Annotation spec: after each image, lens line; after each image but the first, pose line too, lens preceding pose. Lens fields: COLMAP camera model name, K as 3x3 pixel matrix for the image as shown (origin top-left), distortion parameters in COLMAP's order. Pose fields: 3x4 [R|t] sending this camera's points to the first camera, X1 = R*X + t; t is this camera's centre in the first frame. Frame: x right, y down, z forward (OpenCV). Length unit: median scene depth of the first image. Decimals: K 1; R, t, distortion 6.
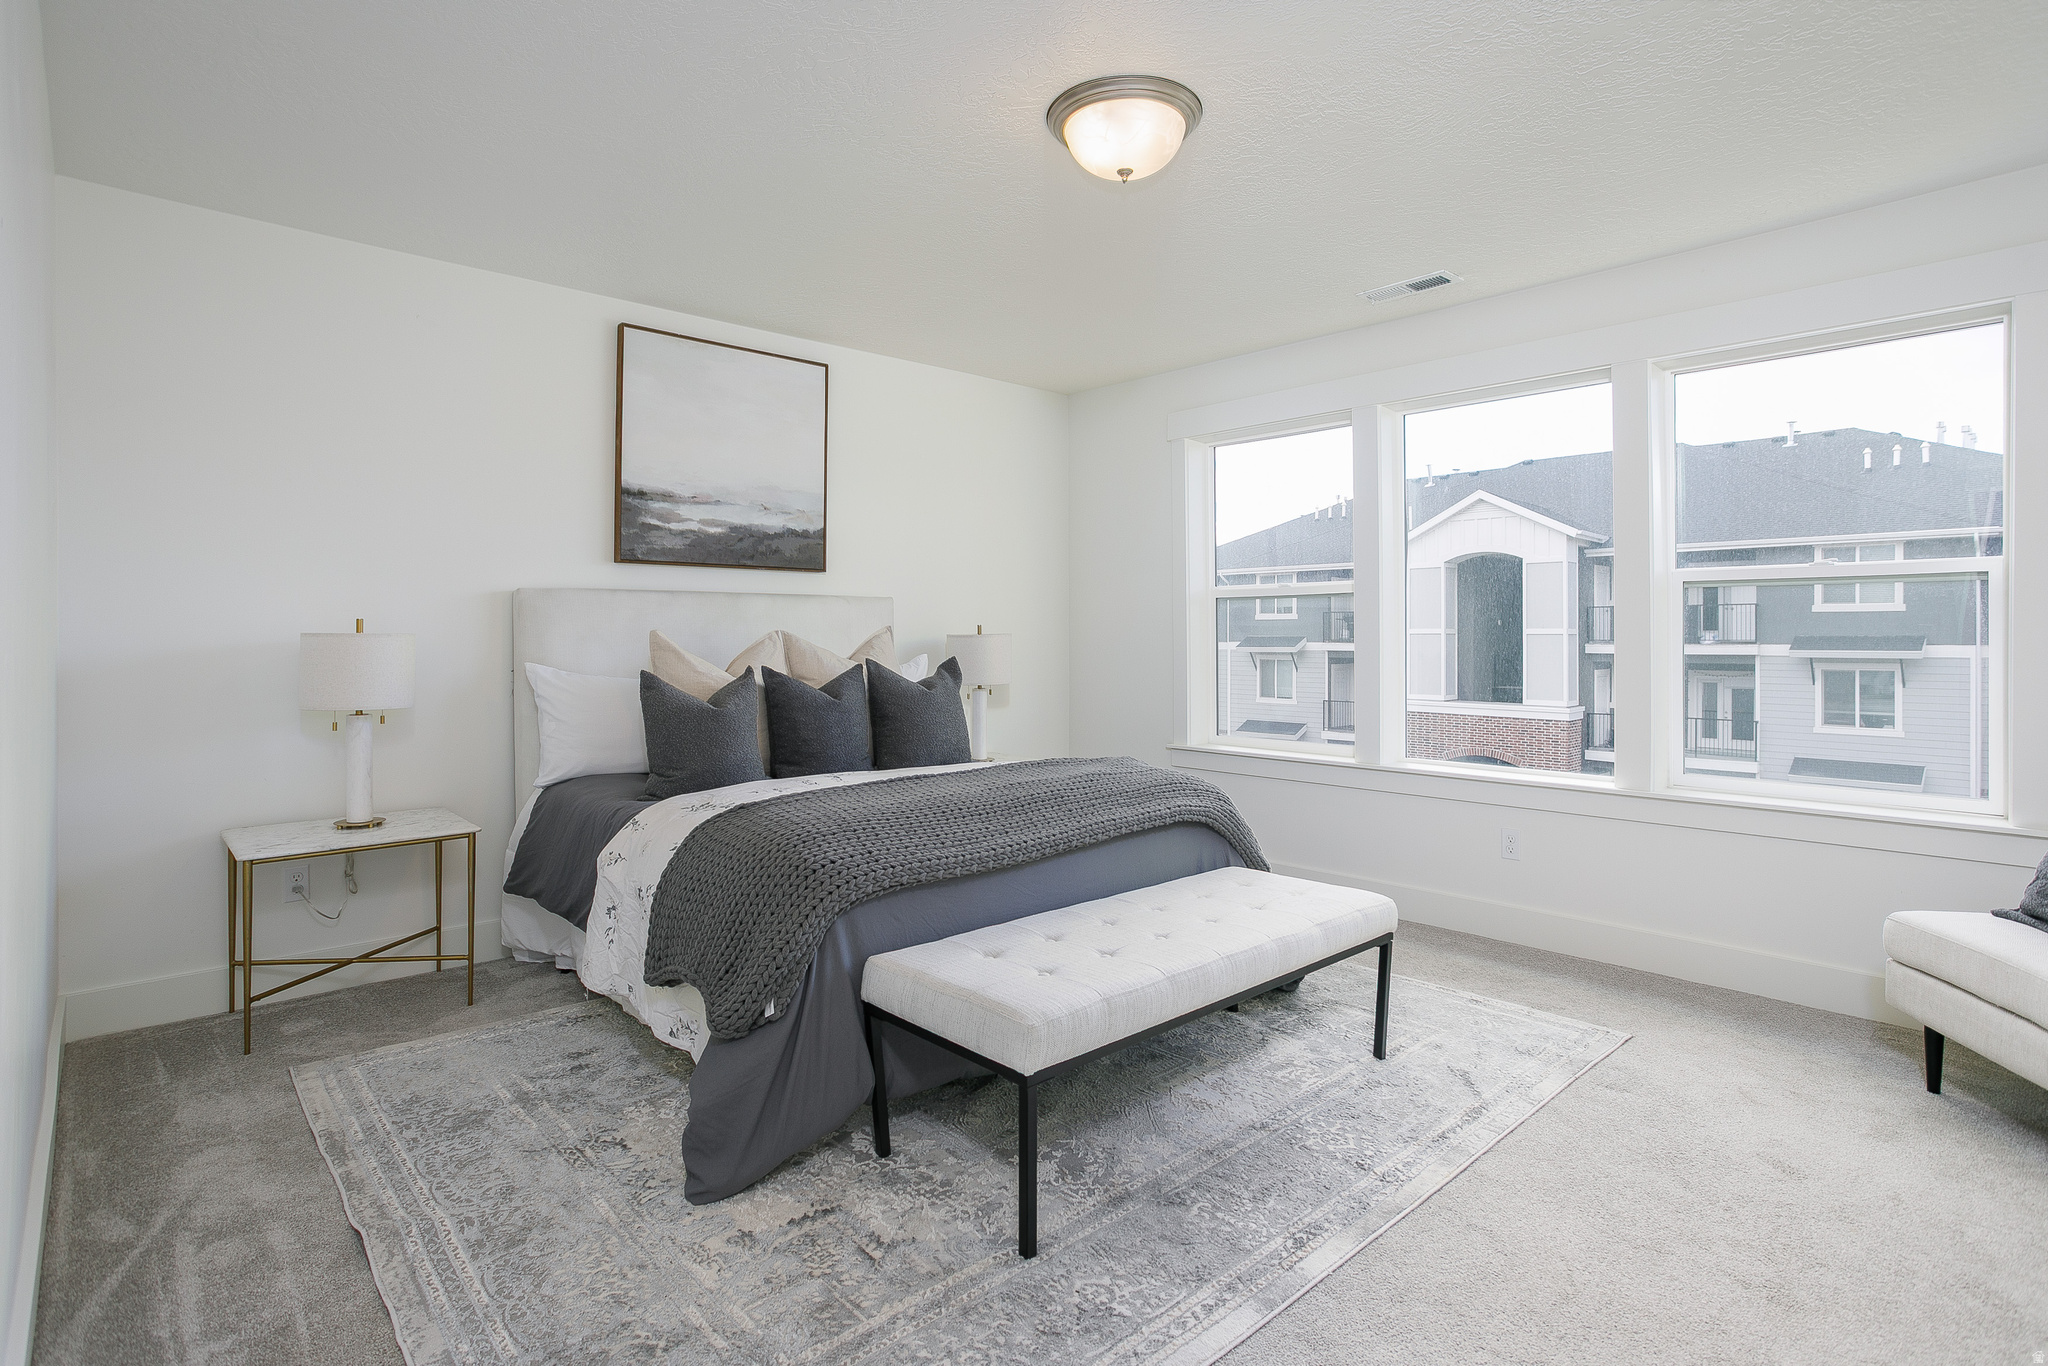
lens RADIAL K [[1008.5, 0, 1027.1], [0, 1008.5, 651.7], [0, 0, 1]] dist [-0.000134, 0.000223]
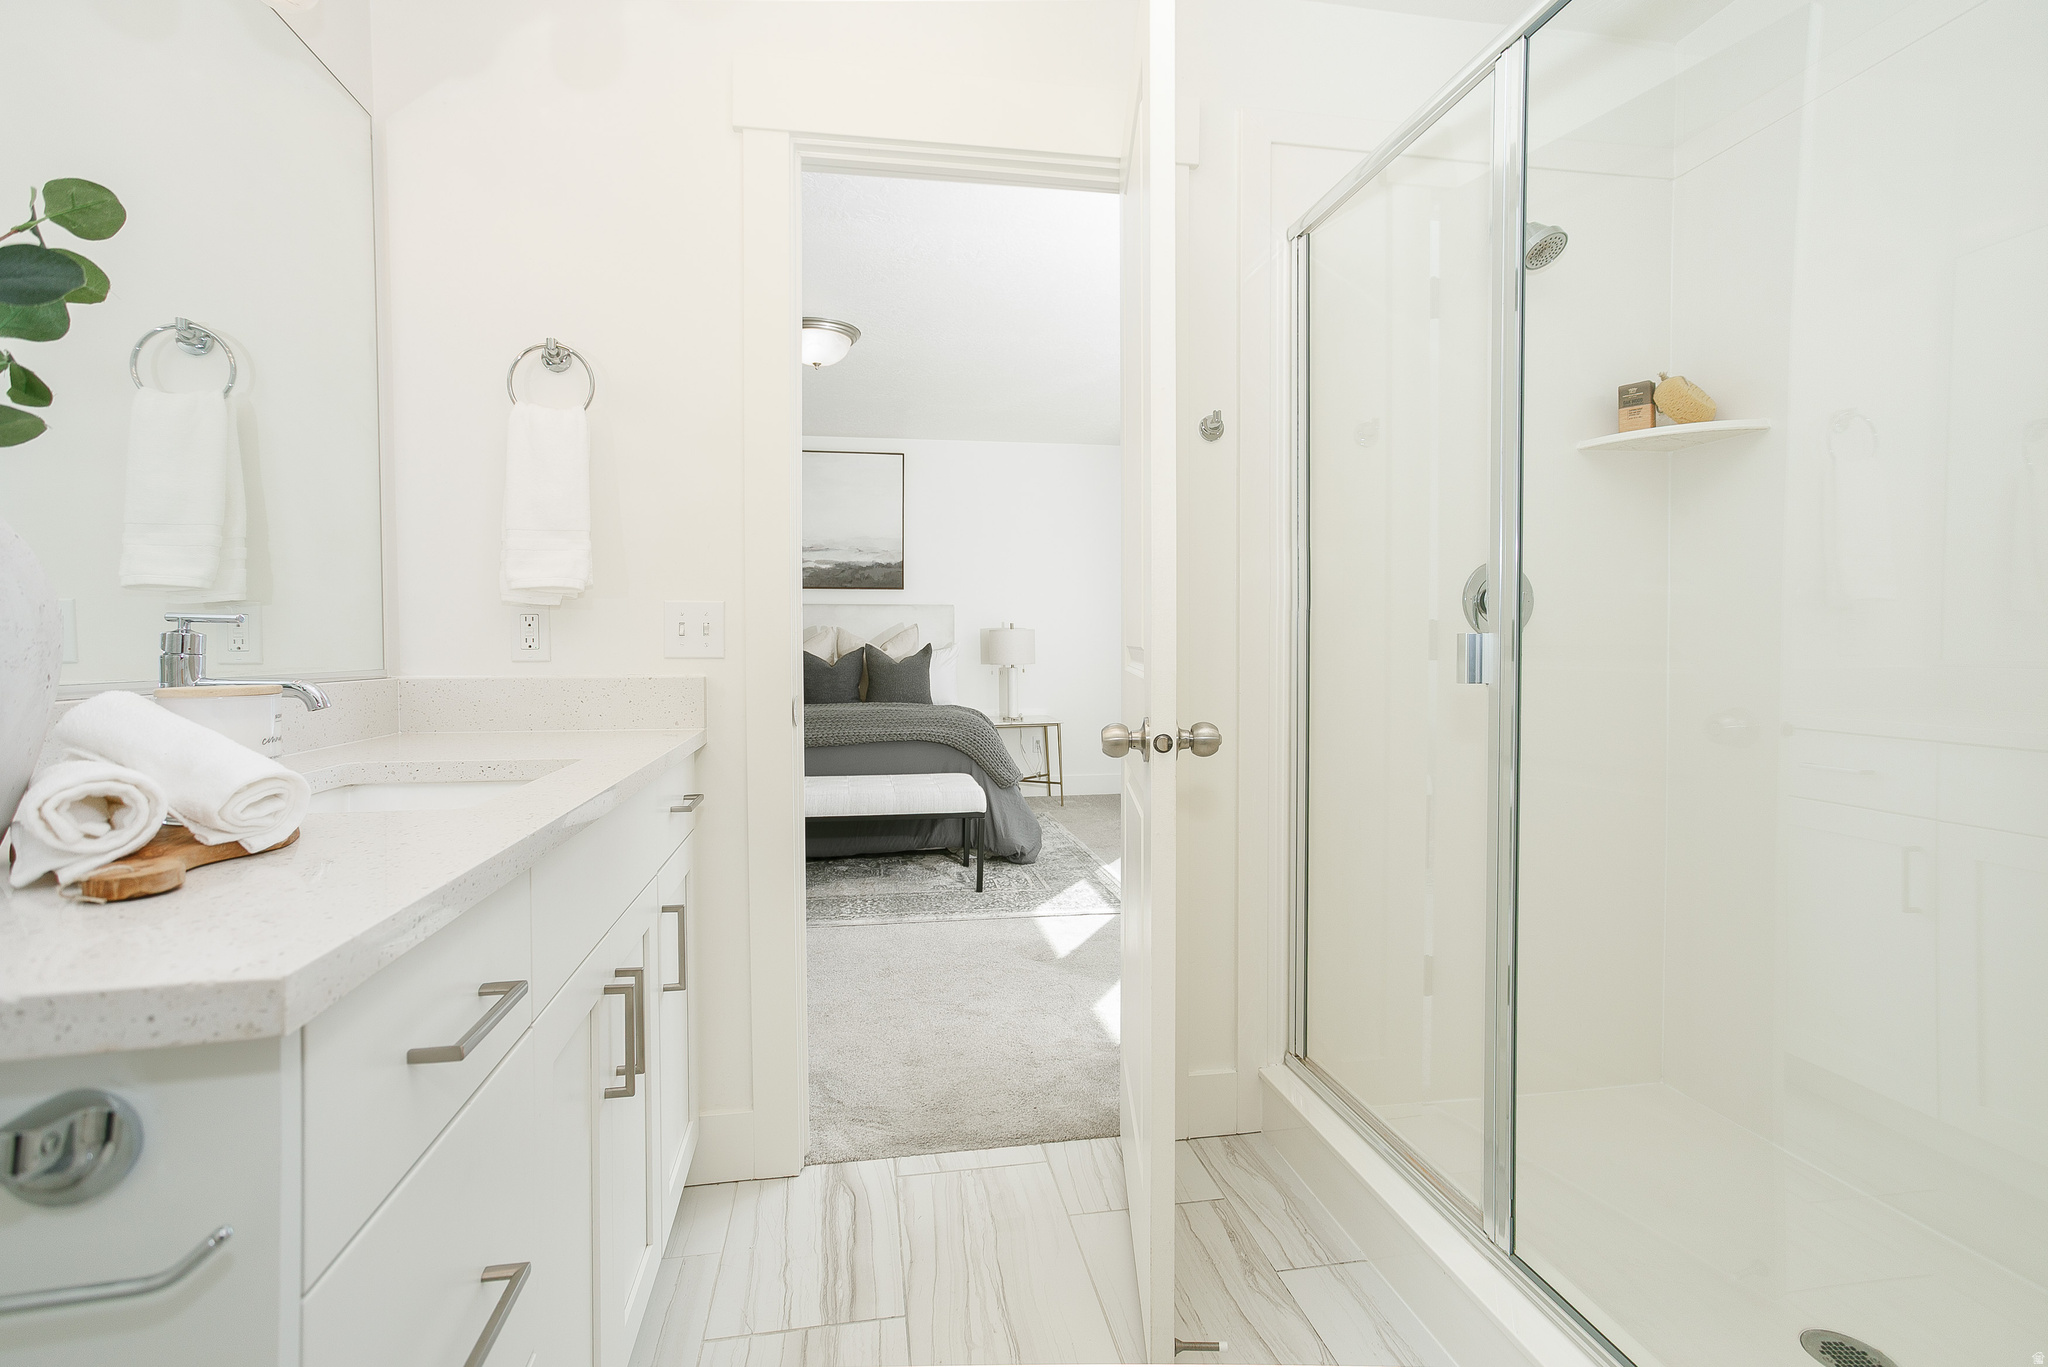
lens RADIAL K [[1008.5, 0, 1027.1], [0, 1008.5, 652.2], [0, 0, 1]] dist [-0.000134, 0.000223]
pose [[0.835836, 0.011379, -0.548862, 1.244763], [-0.012983, 0.999915, 0.000958, 0.020238], [0.548826, 0.006325, 0.835912, -0.283596]]
